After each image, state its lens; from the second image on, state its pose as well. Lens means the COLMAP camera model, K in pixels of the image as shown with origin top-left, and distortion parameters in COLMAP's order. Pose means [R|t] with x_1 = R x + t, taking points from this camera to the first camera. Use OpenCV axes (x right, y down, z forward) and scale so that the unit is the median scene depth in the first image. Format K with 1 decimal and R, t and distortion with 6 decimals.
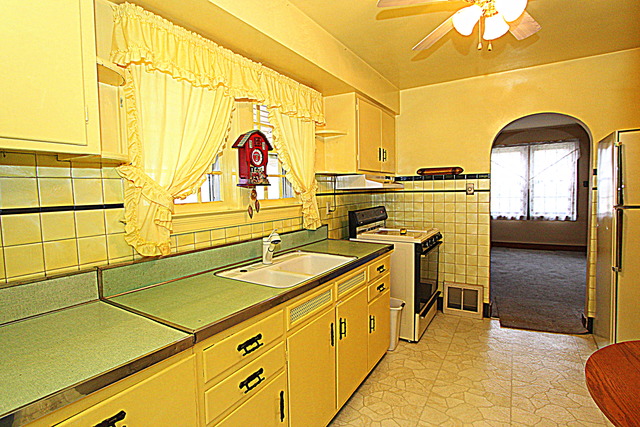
lens RADIAL K [[318.5, 0, 320.0], [0, 318.5, 213.5], [0, 0, 1]] dist [-0.002821, -0.000123]
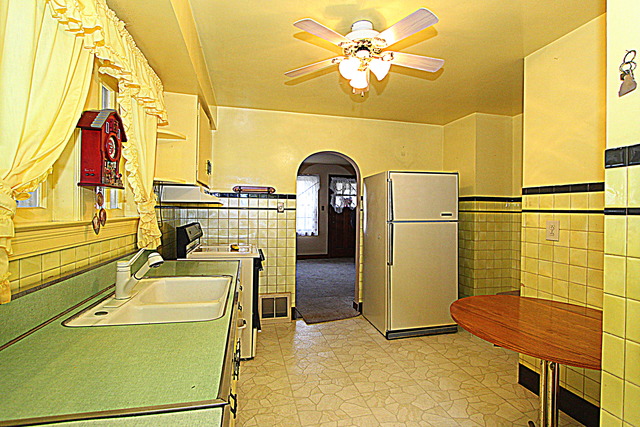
lens RADIAL K [[309.3, 0, 324.4], [0, 309.3, 211.6], [0, 0, 1]] dist [-0.017251, 0.000005]
pose [[0.715064, 0.027989, 0.698498, -0.208593], [0.021826, 0.997817, -0.062327, 0.011154], [-0.698718, 0.059813, 0.712892, 0.119921]]
